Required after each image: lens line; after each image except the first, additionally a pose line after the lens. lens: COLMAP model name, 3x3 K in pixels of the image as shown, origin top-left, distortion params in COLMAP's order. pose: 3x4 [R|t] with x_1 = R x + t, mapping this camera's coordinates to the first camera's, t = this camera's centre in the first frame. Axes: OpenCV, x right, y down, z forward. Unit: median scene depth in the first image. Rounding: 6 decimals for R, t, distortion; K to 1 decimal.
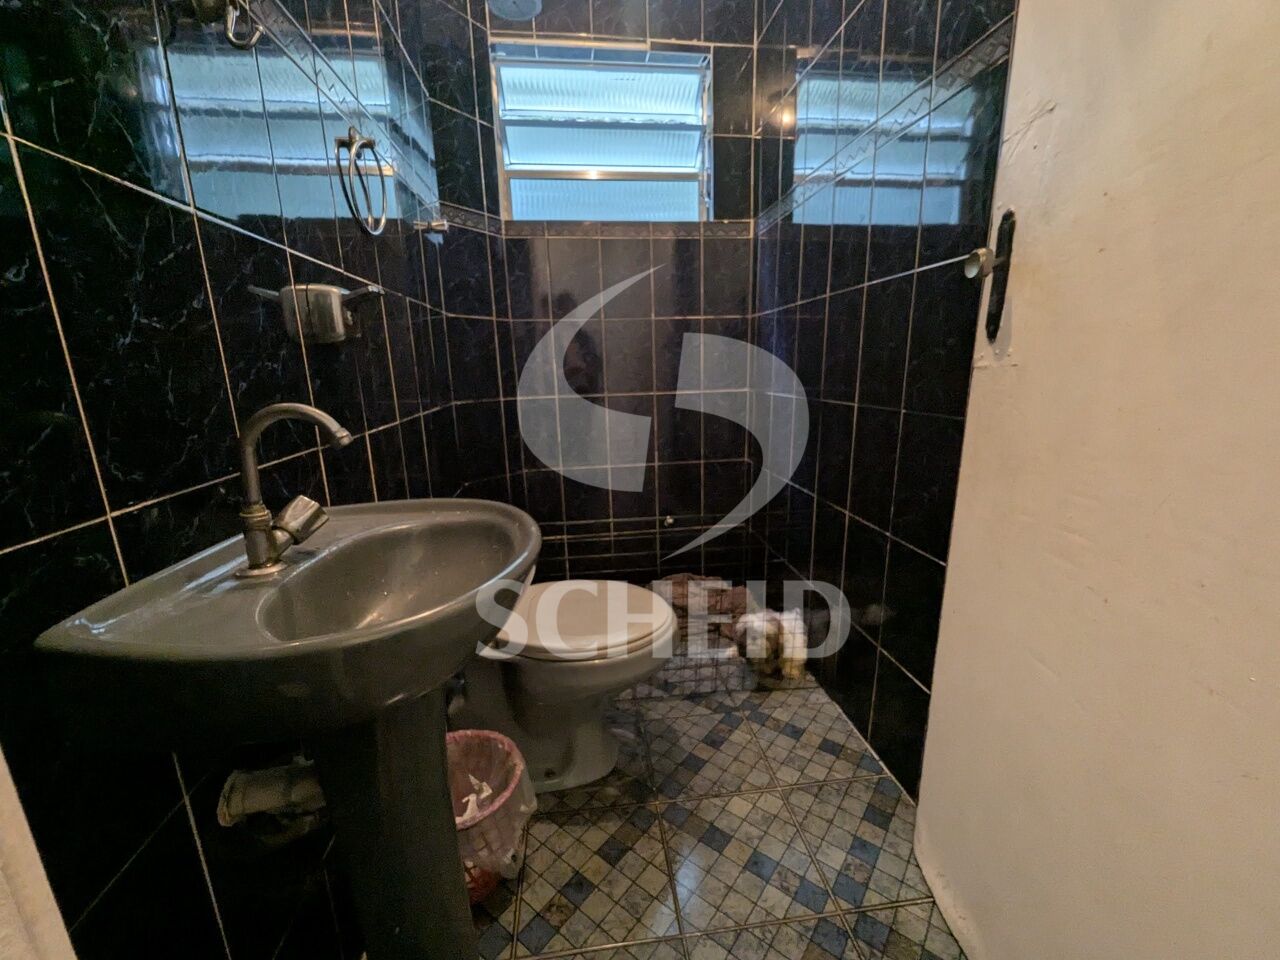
lens RADIAL K [[525.0, 0, 637.4], [0, 525.0, 485.6], [0, 0, 1]] dist [-0.000189, -0.002767]
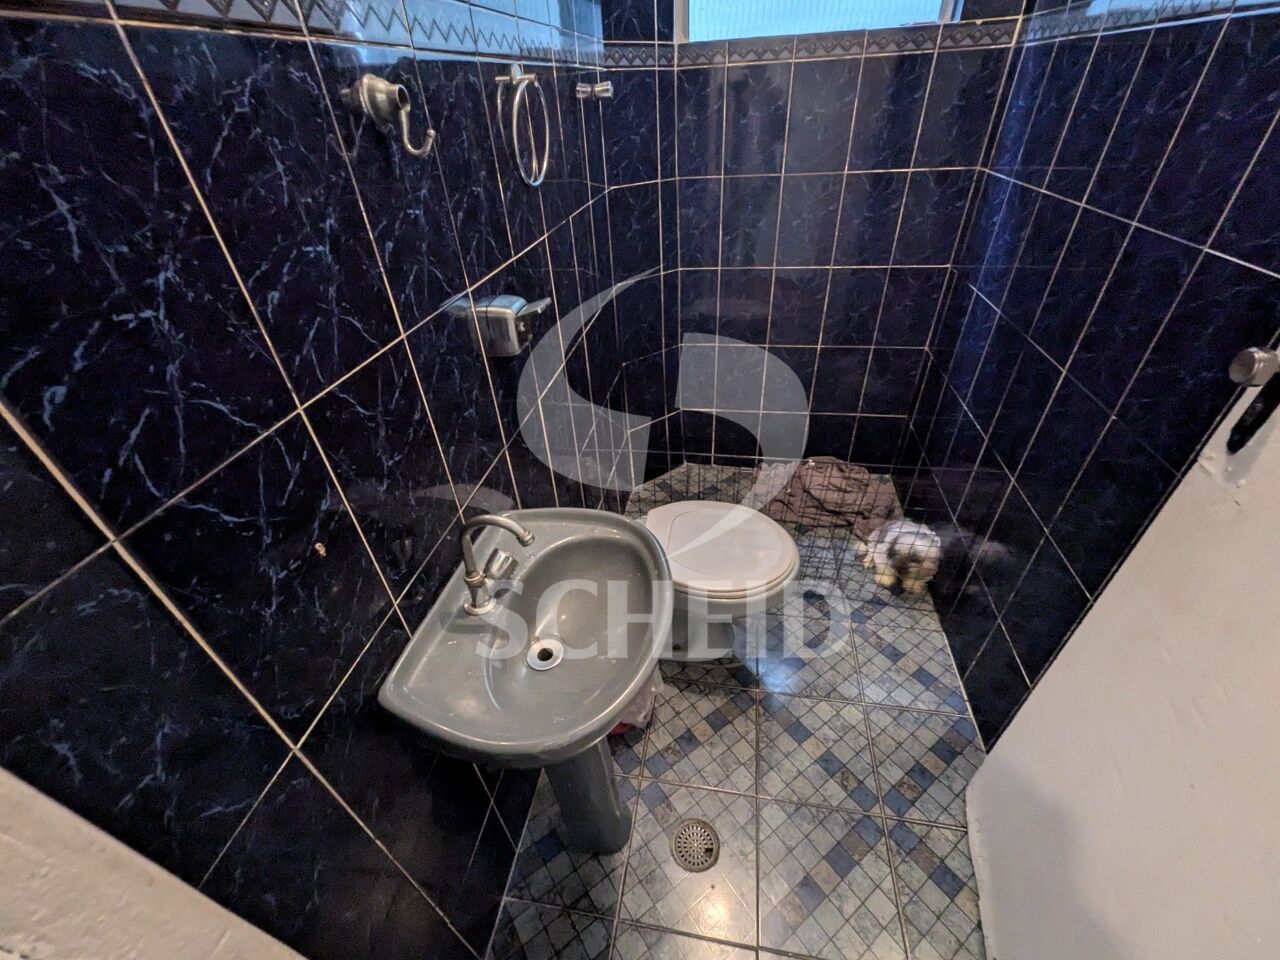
lens RADIAL K [[525.0, 0, 639.1], [0, 525.0, 481.8], [0, 0, 1]] dist [-0.000189, -0.002767]
pose [[0.955315, 0.156129, -0.250993, 0.003824], [-0.041680, 0.911791, 0.408535, -0.367848], [0.292638, -0.379818, 0.877554, -0.004124]]
